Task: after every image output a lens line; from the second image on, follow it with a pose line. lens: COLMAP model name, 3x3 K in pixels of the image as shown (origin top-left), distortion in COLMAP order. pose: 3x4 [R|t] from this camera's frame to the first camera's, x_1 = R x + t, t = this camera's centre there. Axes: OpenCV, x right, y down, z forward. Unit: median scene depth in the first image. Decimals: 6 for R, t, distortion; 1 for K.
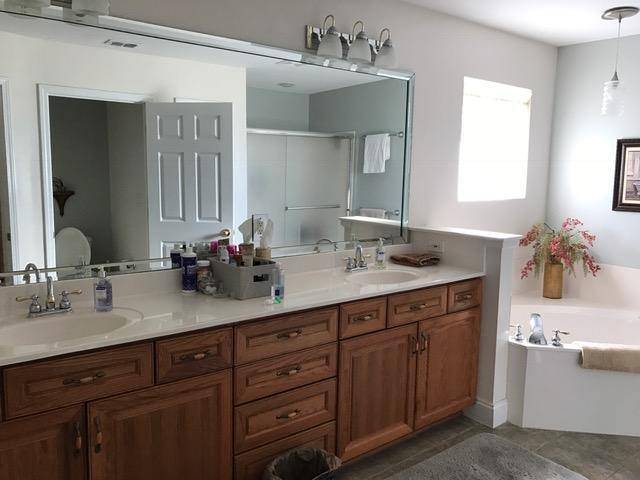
lens RADIAL K [[524.3, 0, 320.0], [0, 524.3, 240.0], [0, 0, 1]] dist [0.034425, -0.043335]
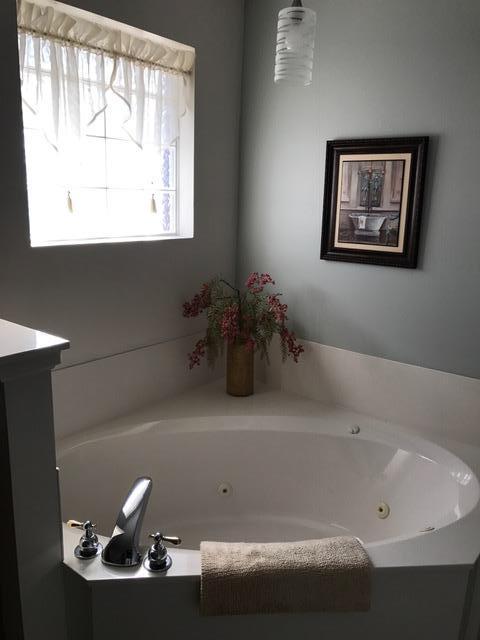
lens RADIAL K [[524.3, 0, 240.0], [0, 524.3, 320.0], [0, 0, 1]] dist [0.034425, -0.043335]
pose [[0.972104, -0.035754, 0.231809, 0.320618], [0.011559, 0.994415, 0.104906, -0.051344], [-0.234265, -0.099300, 0.967088, 0.421909]]
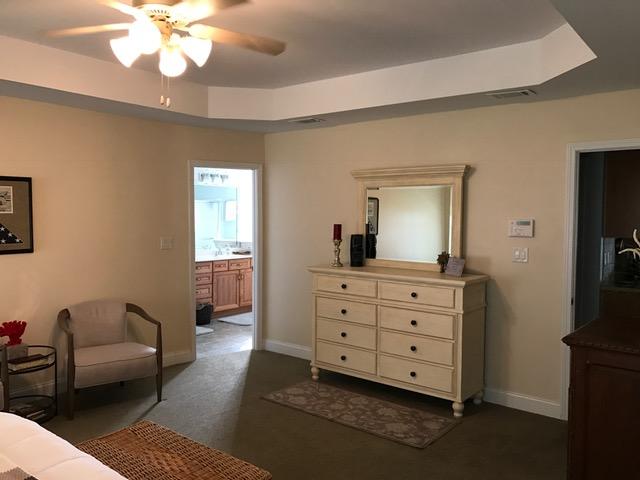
lens RADIAL K [[524.3, 0, 320.0], [0, 524.3, 240.0], [0, 0, 1]] dist [0.034425, -0.043335]
pose [[0.972707, -0.014652, 0.231574, -0.040379], [0.035076, 0.995821, -0.084327, 0.172710], [-0.229370, 0.090148, 0.969156, -1.377924]]
